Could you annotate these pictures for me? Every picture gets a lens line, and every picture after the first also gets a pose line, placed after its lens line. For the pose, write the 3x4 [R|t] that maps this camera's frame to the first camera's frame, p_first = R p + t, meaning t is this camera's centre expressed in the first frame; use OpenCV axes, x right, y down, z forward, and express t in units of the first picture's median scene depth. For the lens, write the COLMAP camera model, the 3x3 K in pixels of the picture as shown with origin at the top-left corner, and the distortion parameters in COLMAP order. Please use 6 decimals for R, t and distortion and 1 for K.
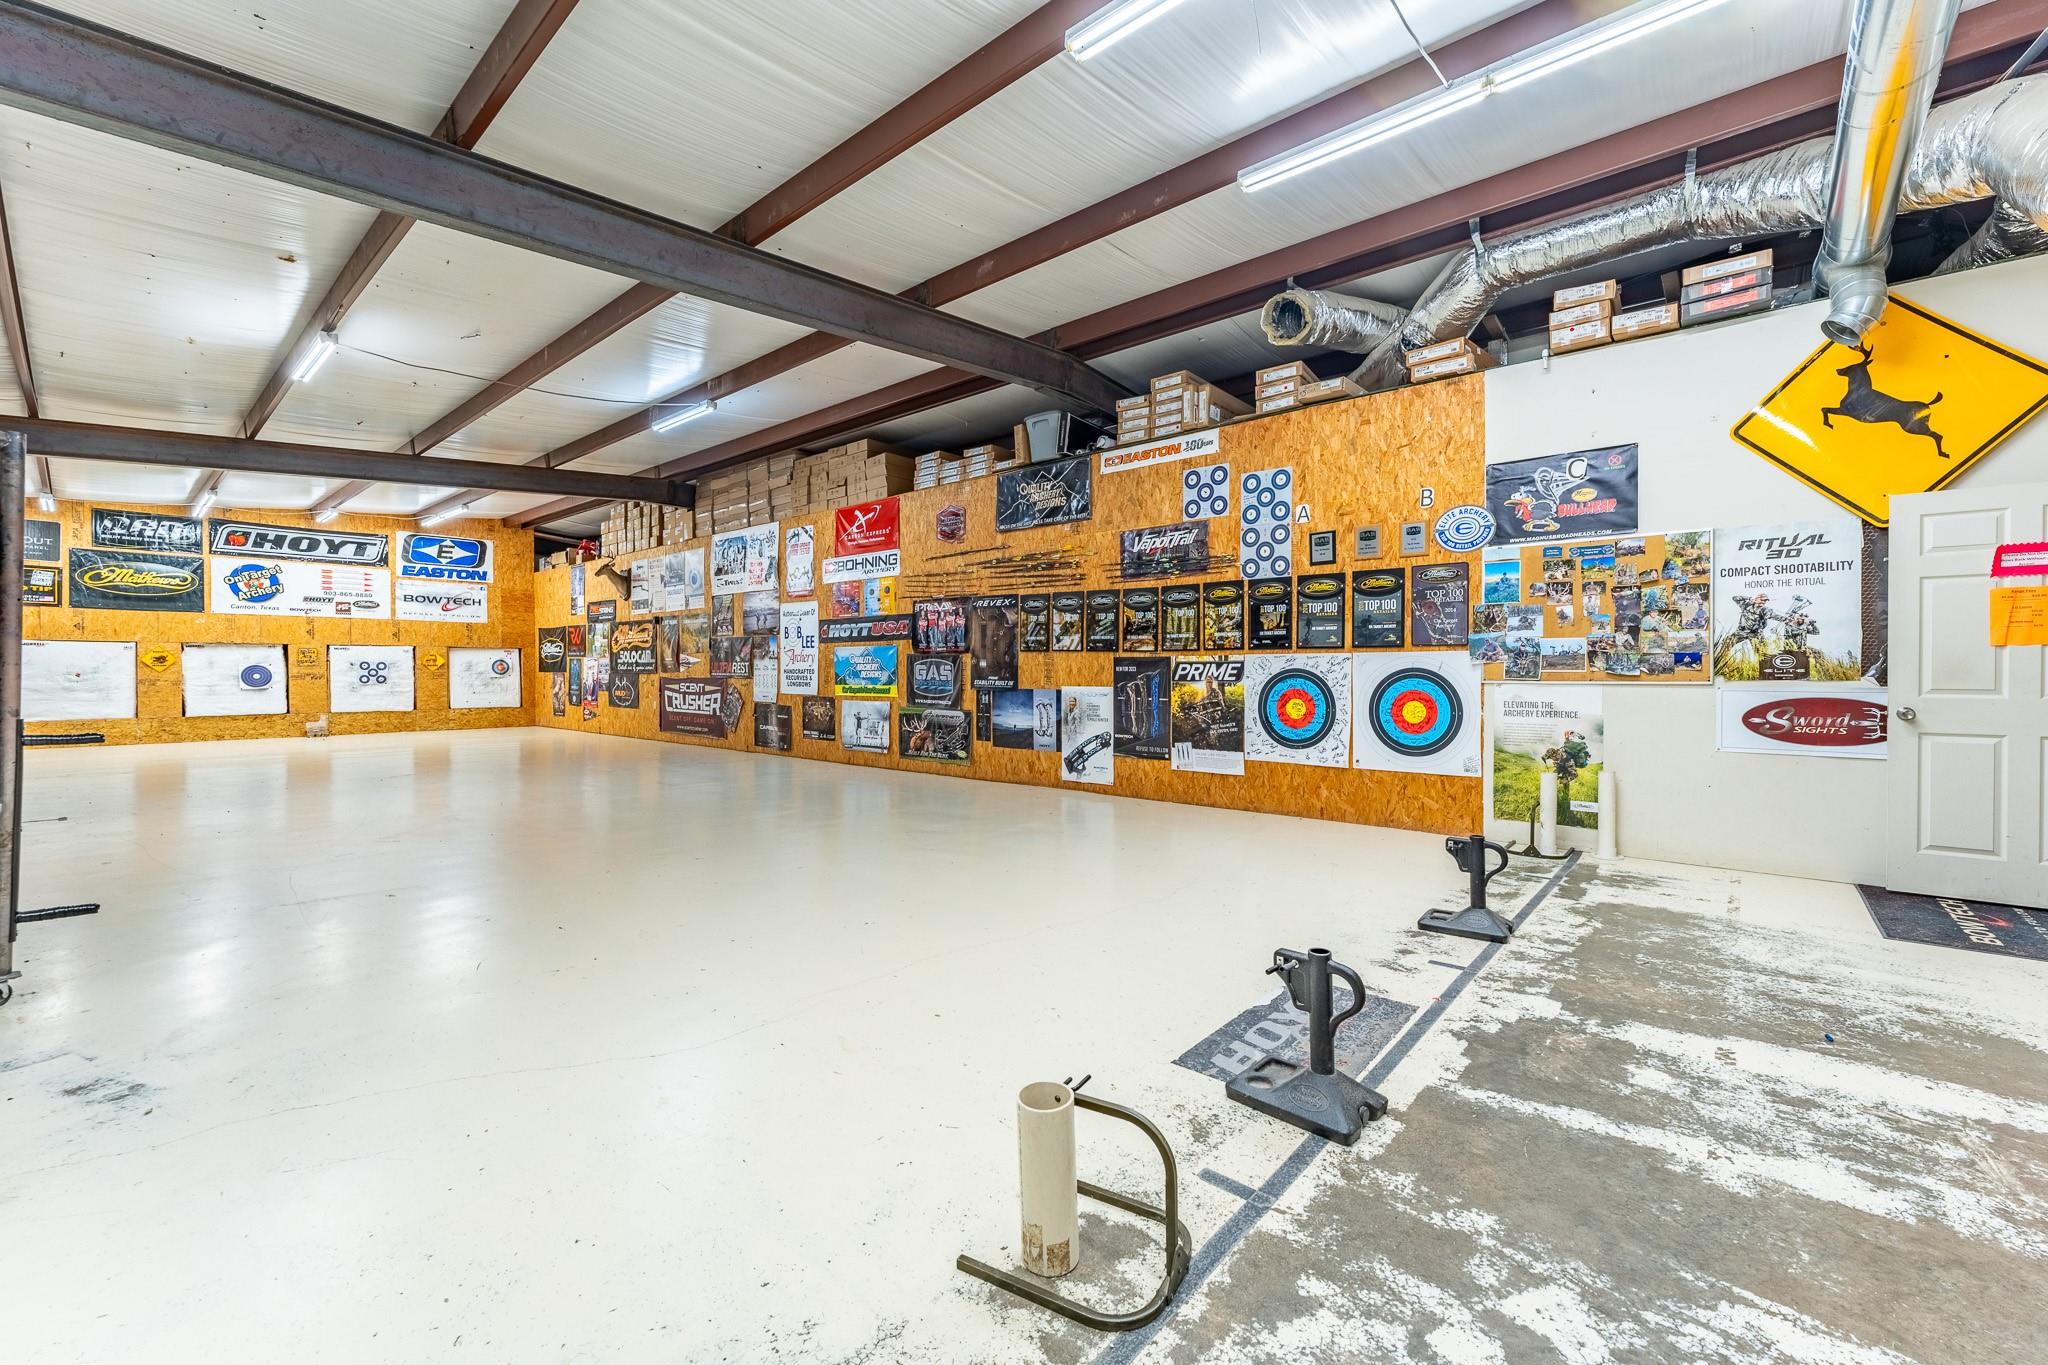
lens RADIAL K [[828.1, 0, 1026.1], [0, 828.1, 683.8], [0, 0, 1]] dist [-0.007478, 0.001888]
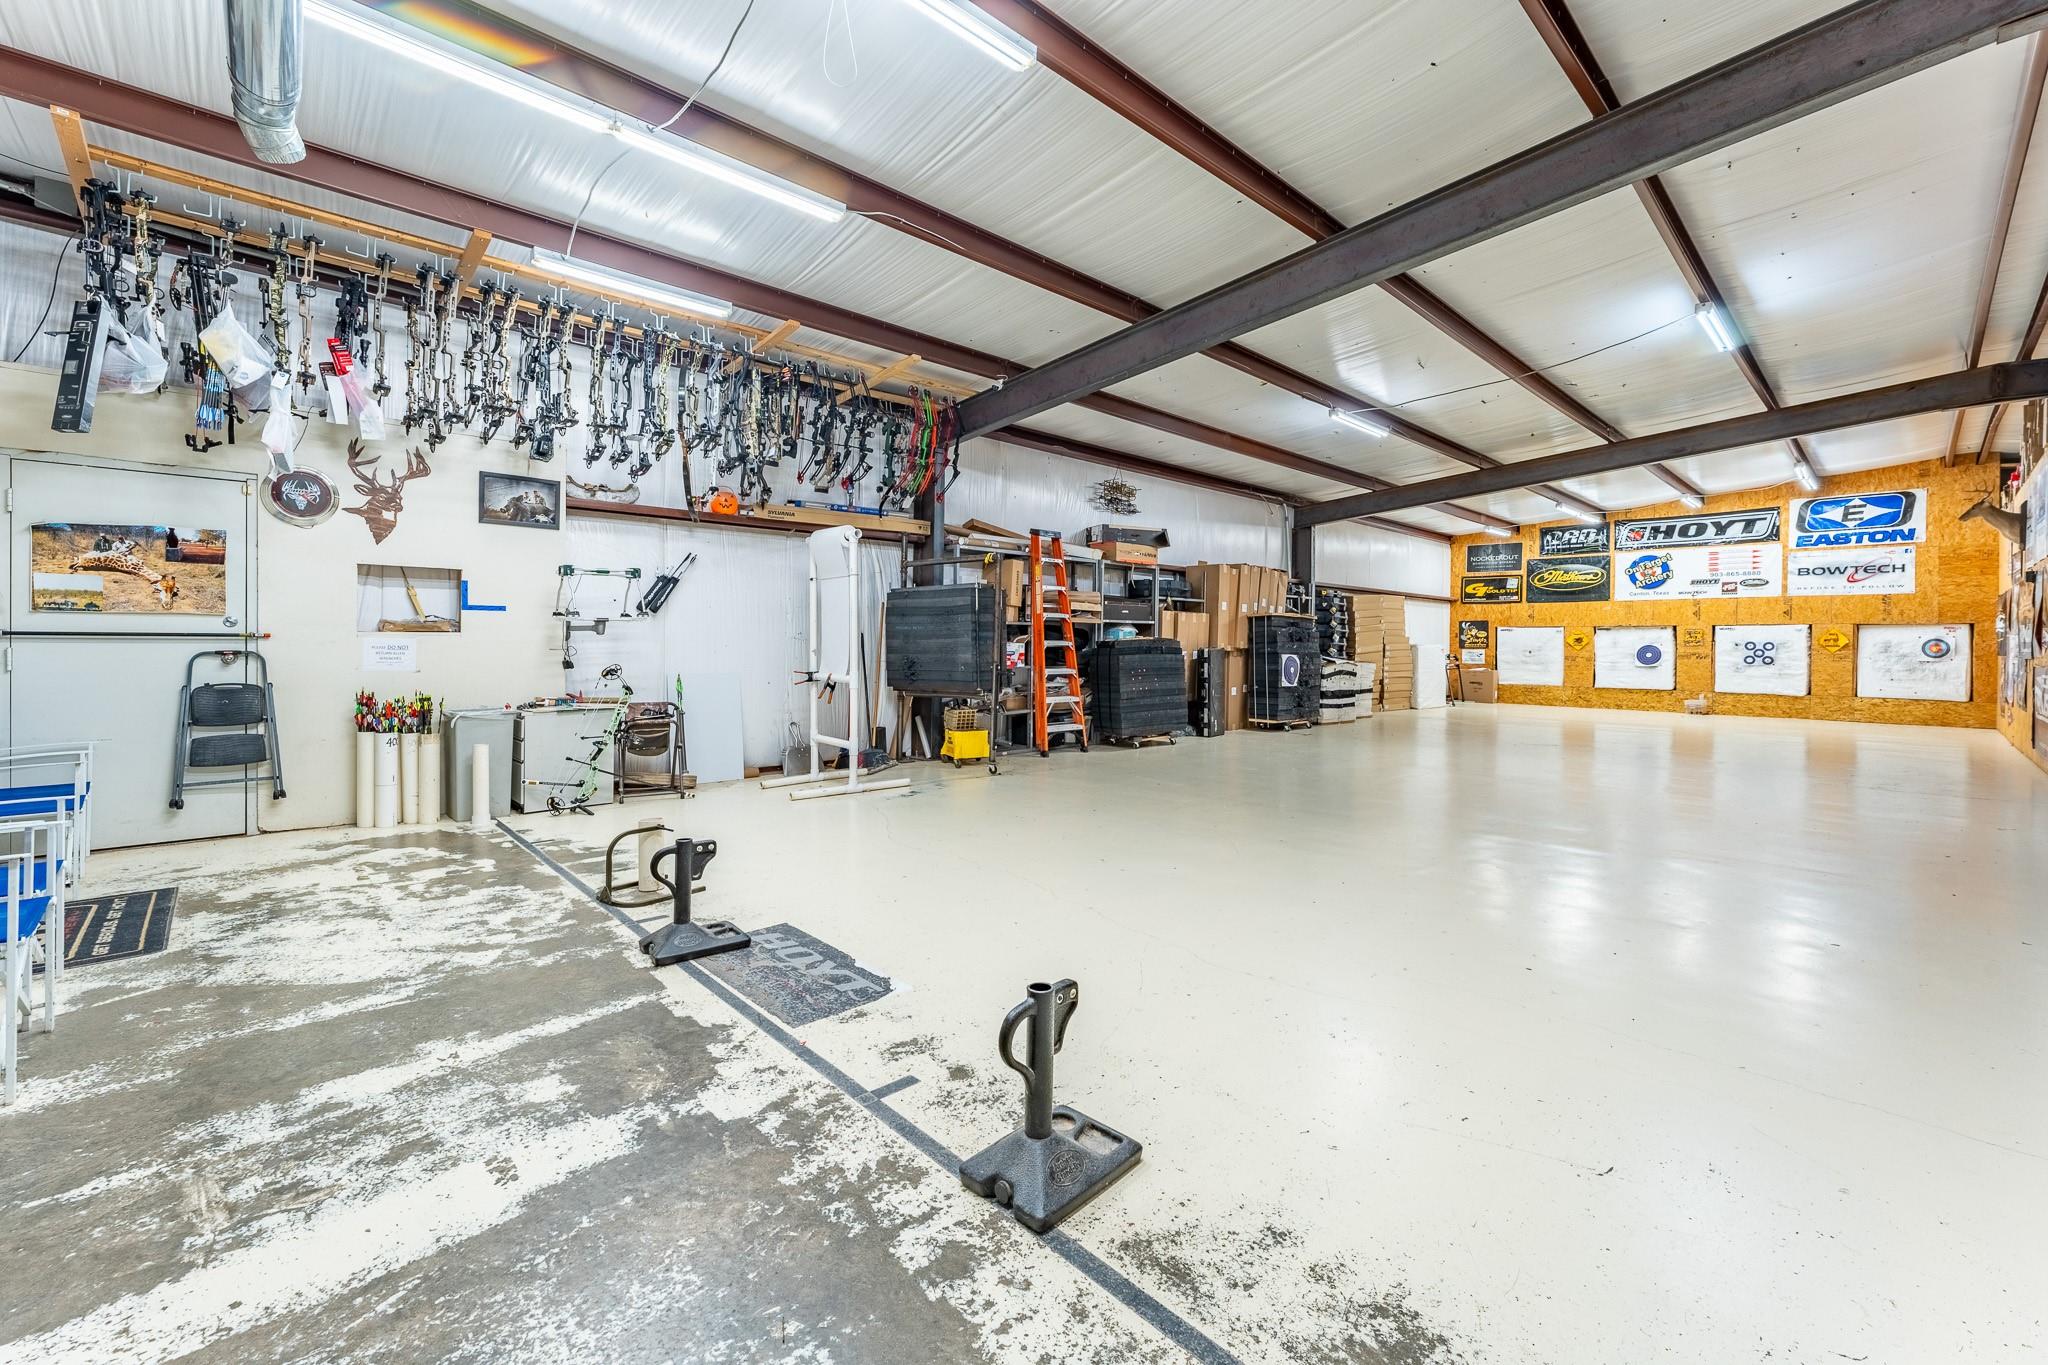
lens RADIAL K [[828.1, 0, 1025.1], [0, 828.1, 661.5], [0, 0, 1]] dist [-0.007478, 0.001888]
pose [[-0.098583, 0.021031, -0.994907, 1.207219], [-0.024510, 0.999422, 0.023555, -0.026929], [0.994827, 0.026707, -0.098011, 1.204960]]
